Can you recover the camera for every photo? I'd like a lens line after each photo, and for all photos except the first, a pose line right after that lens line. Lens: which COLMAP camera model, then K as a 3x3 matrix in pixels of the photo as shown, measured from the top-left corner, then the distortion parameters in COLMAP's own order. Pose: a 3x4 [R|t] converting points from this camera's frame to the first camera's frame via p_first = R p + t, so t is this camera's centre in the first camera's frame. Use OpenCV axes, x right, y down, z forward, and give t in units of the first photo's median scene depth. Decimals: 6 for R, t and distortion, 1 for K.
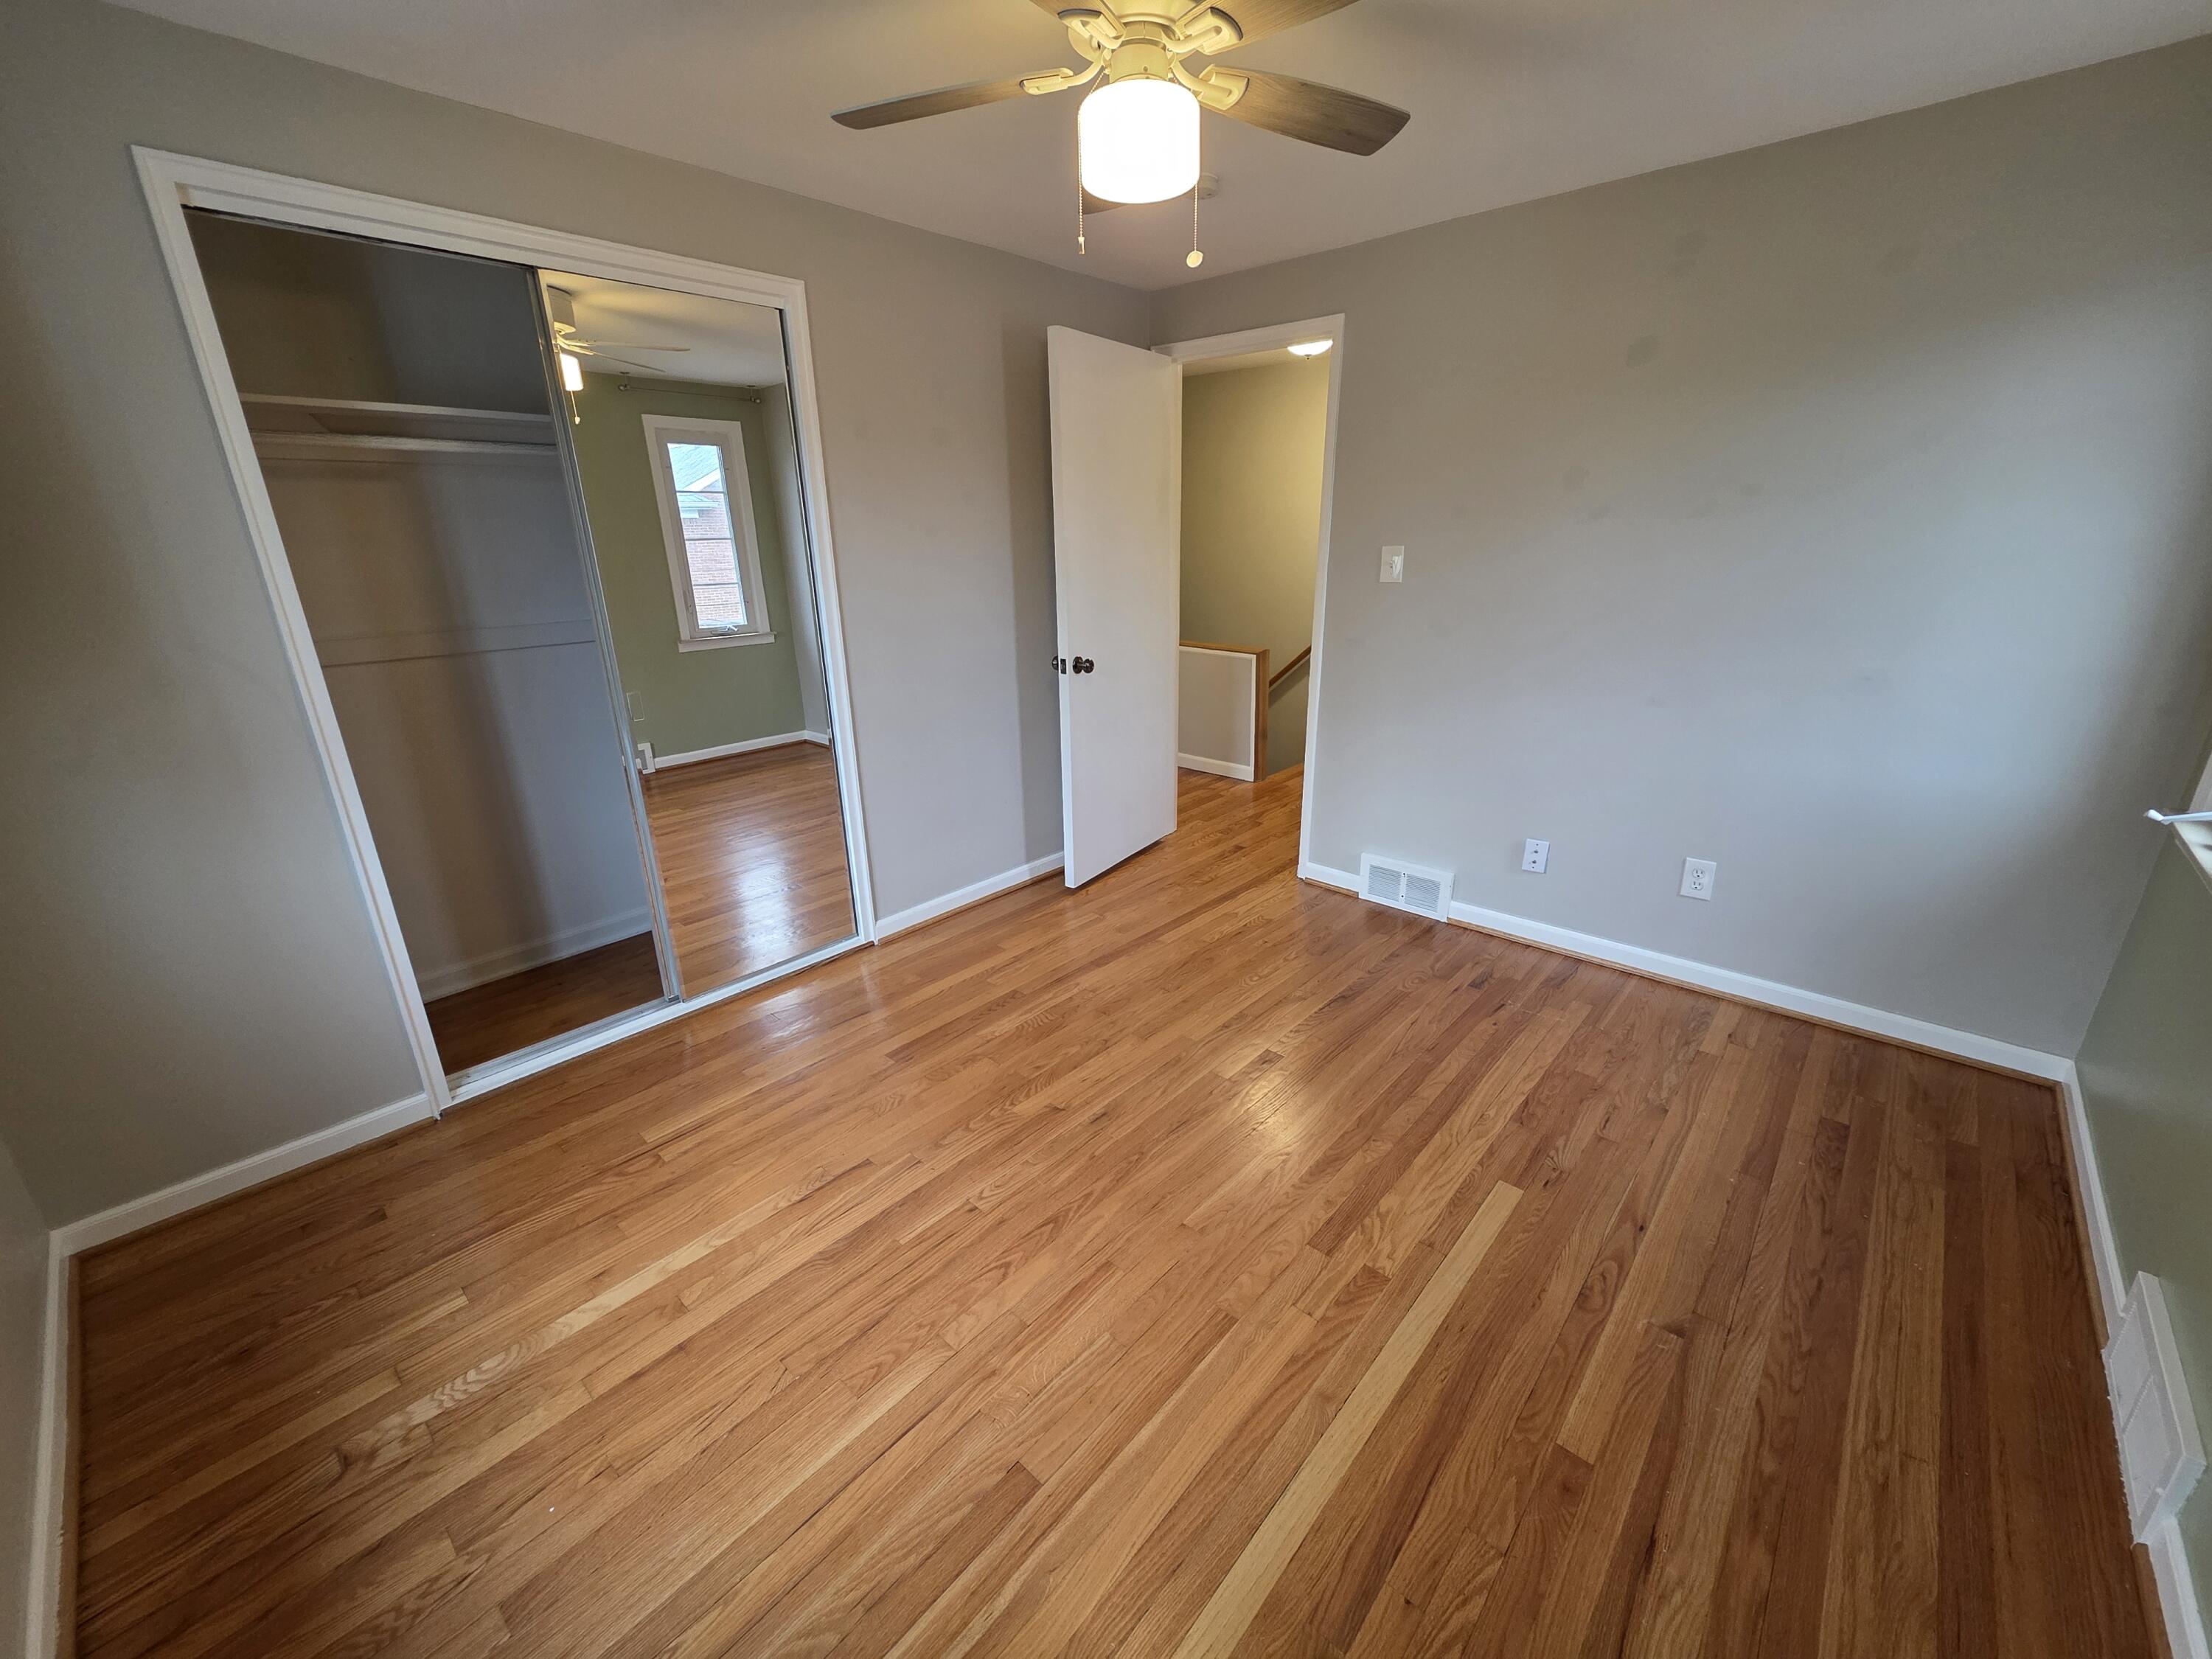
lens RADIAL K [[881.7, 0, 1116.0], [0, 881.7, 819.6], [0, 0, 1]] dist [0.001394, -0.000420]
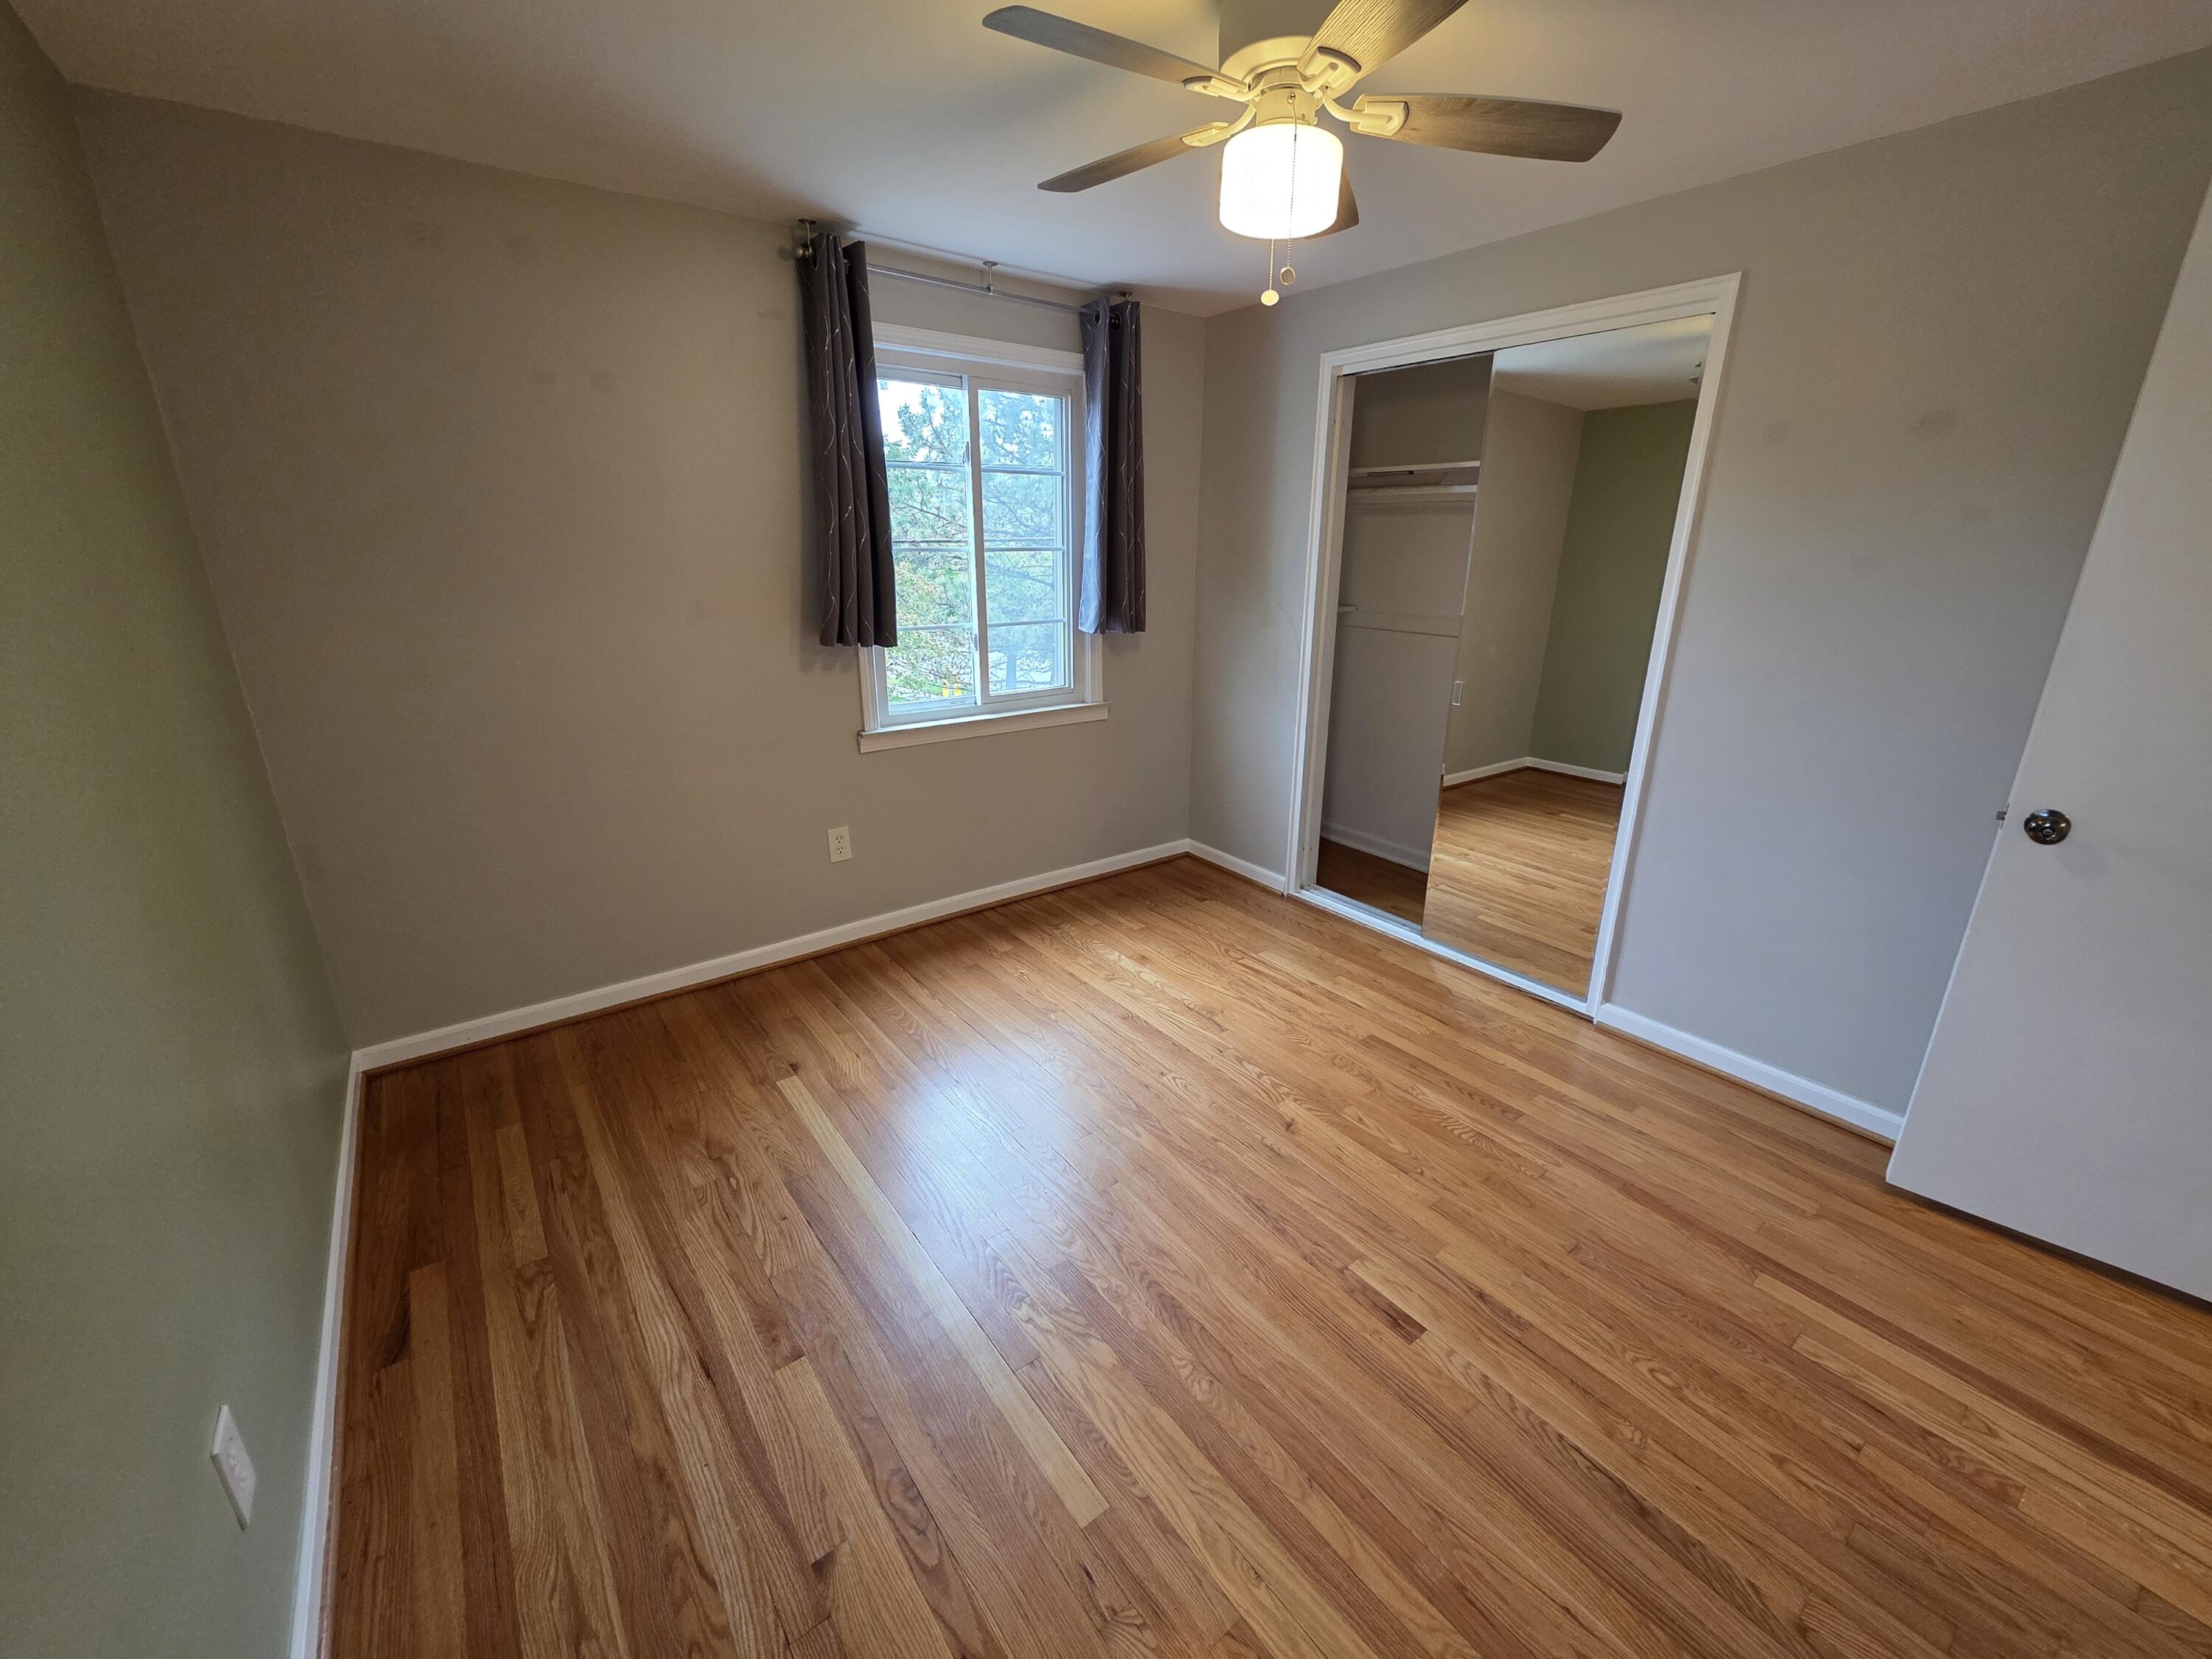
lens RADIAL K [[881.7, 0, 1116.0], [0, 881.7, 819.6], [0, 0, 1]] dist [0.001394, -0.000420]
pose [[-0.181044, 0.305854, -0.934707, 0.793098], [-0.321381, 0.879836, 0.350148, -0.265911], [0.929482, 0.363789, -0.060994, 0.739147]]
